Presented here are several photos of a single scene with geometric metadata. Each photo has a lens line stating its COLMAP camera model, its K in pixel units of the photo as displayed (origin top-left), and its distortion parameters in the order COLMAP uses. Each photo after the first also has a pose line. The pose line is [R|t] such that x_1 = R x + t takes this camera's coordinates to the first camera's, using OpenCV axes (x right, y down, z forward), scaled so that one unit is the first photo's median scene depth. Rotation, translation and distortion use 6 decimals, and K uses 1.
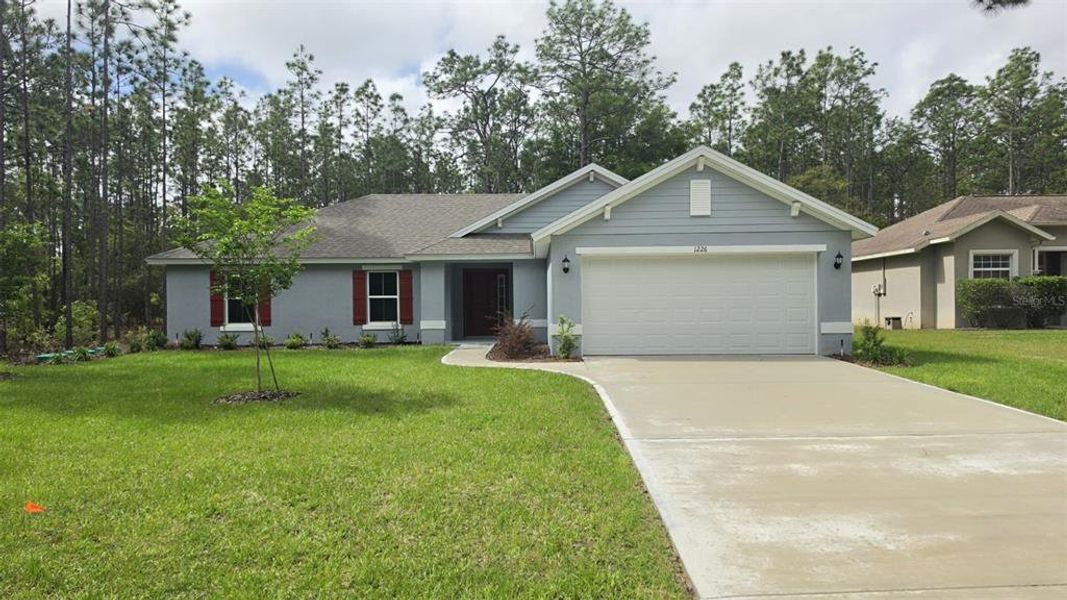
lens RADIAL K [[675.4, 0, 533.5], [0, 675.4, 300.0], [0, 0, 1]] dist [0.029722, 0.000248]
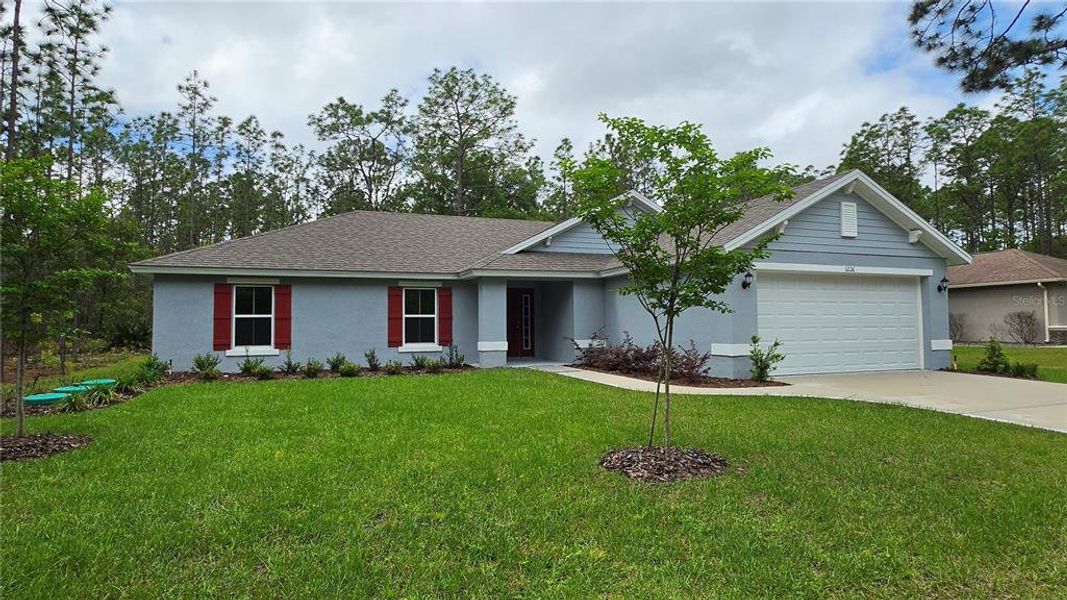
lens RADIAL K [[534.8, 0, 537.9], [0, 534.8, 300.5], [0, 0, 1]] dist [-0.003925, -0.000076]
pose [[0.947869, 0.015977, 0.318259, -0.301606], [-0.003031, 0.999149, -0.041132, 0.003916], [-0.318646, 0.038023, 0.947111, 0.261493]]
